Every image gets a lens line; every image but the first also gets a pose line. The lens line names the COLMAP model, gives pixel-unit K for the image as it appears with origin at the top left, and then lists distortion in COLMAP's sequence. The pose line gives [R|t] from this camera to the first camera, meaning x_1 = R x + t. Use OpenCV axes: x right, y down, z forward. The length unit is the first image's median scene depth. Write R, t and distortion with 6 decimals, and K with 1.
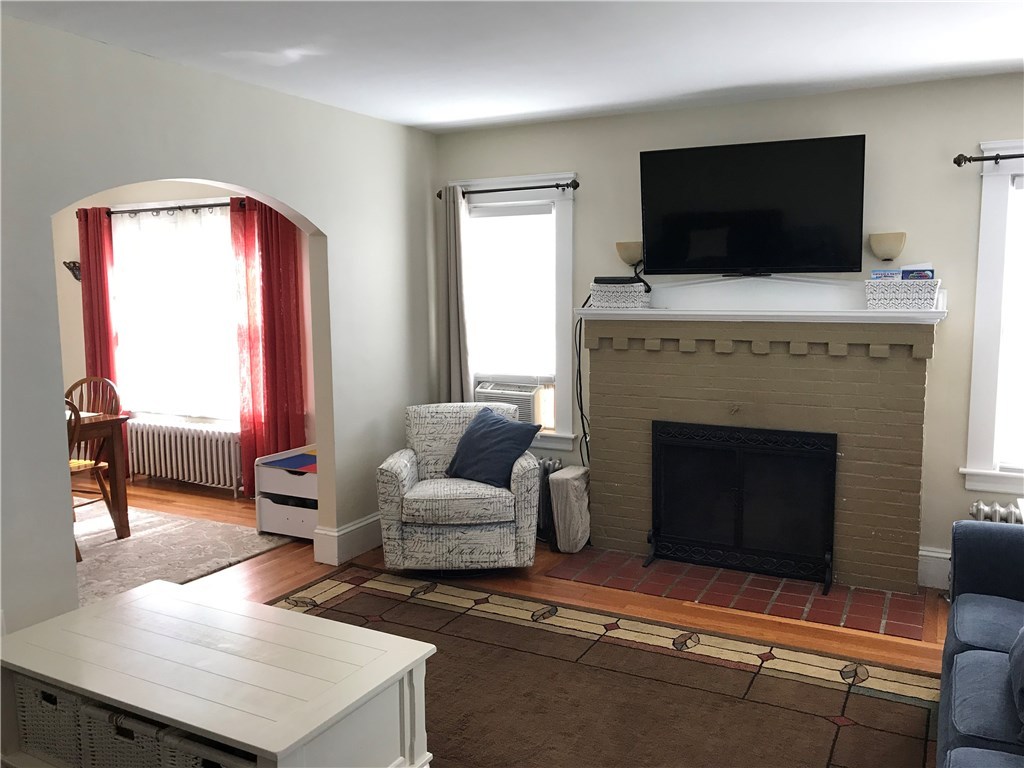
lens RADIAL K [[841.6, 0, 514.6], [0, 841.6, 377.1], [0, 0, 1]] dist [0.050356, -0.054766]
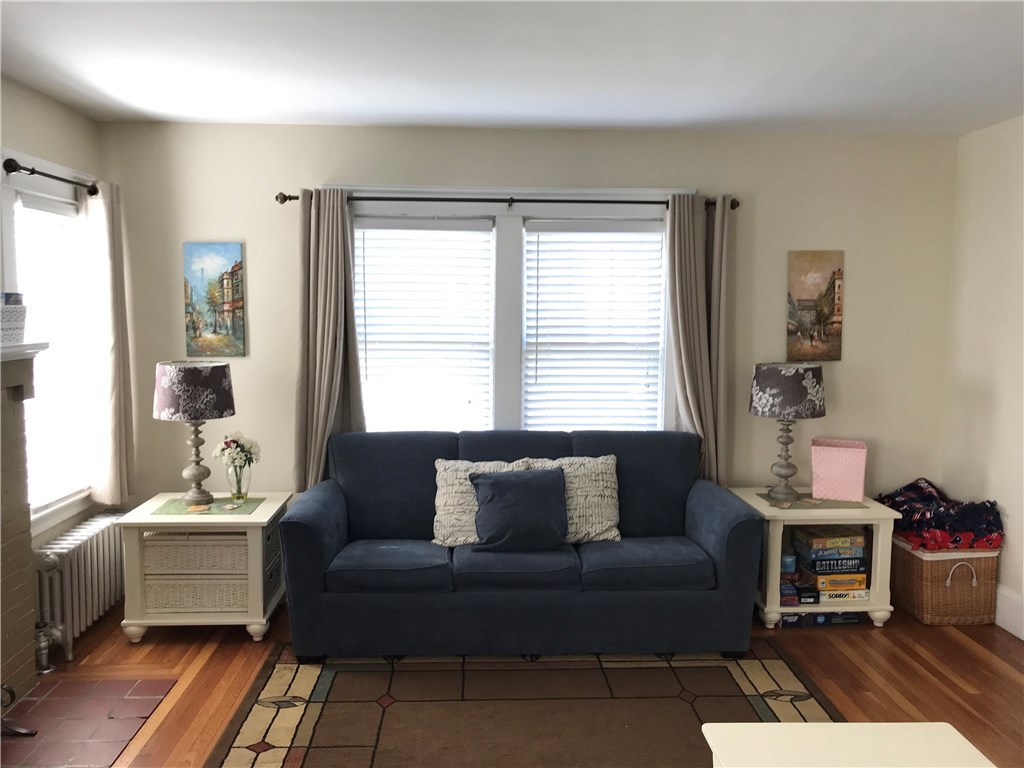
lens RADIAL K [[841.6, 0, 517.9], [0, 841.6, 372.4], [0, 0, 1]] dist [0.050356, -0.054766]
pose [[-0.504513, -0.073225, 0.860293, -0.450357], [0.089230, 0.986640, 0.136308, -0.113698], [-0.858781, 0.145533, -0.491239, 0.947921]]
